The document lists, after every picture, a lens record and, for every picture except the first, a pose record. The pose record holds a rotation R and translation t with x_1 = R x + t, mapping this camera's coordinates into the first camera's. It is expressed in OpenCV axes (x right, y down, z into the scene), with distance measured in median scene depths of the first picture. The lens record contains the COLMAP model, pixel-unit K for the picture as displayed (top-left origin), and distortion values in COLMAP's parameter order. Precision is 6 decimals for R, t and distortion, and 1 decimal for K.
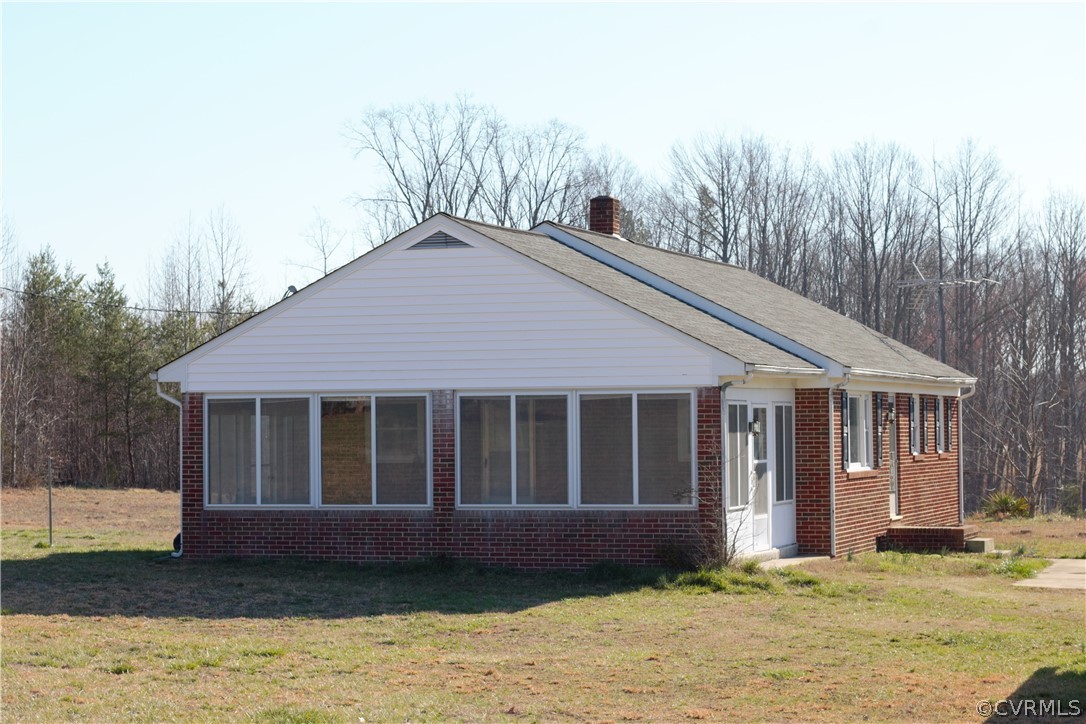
lens RADIAL K [[2906.5, 0, 543.7], [0, 2906.5, 362.0], [0, 0, 1]] dist [-0.069249, 0.000000]
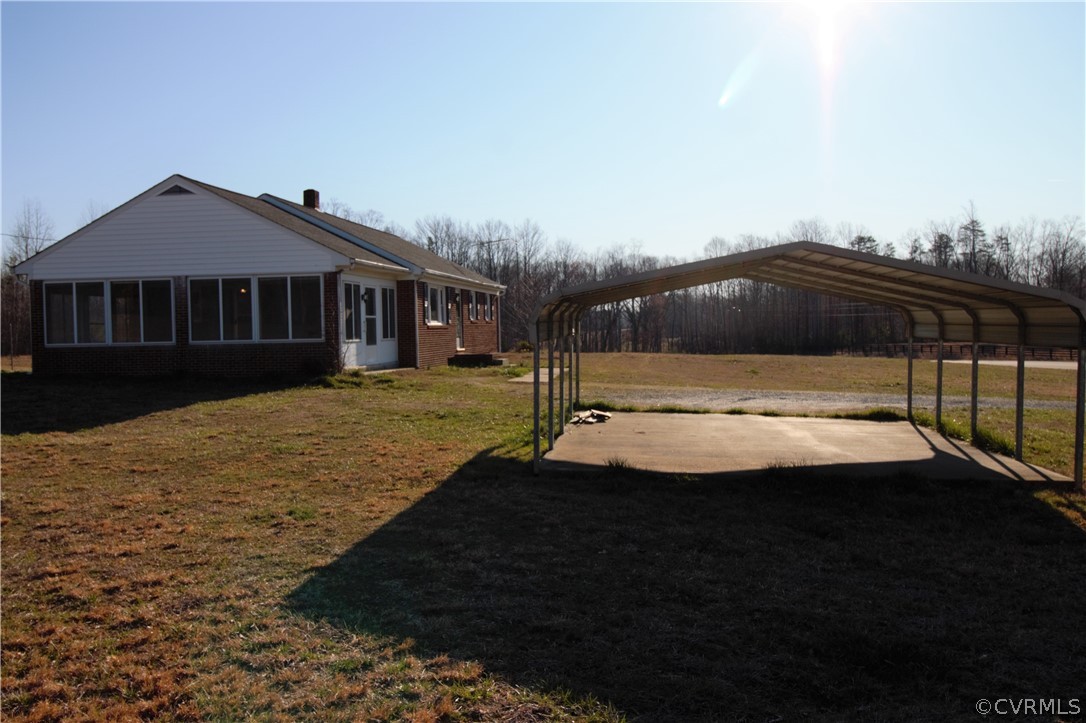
lens RADIAL K [[2906.5, 0, 542.9], [0, 2906.5, 361.6], [0, 0, 1]] dist [-0.069249, 0.000000]
pose [[0.978067, -0.020241, 0.207306, -0.213071], [0.005481, 0.997424, 0.071526, -0.072635], [-0.208220, -0.068821, 0.975658, -0.873186]]
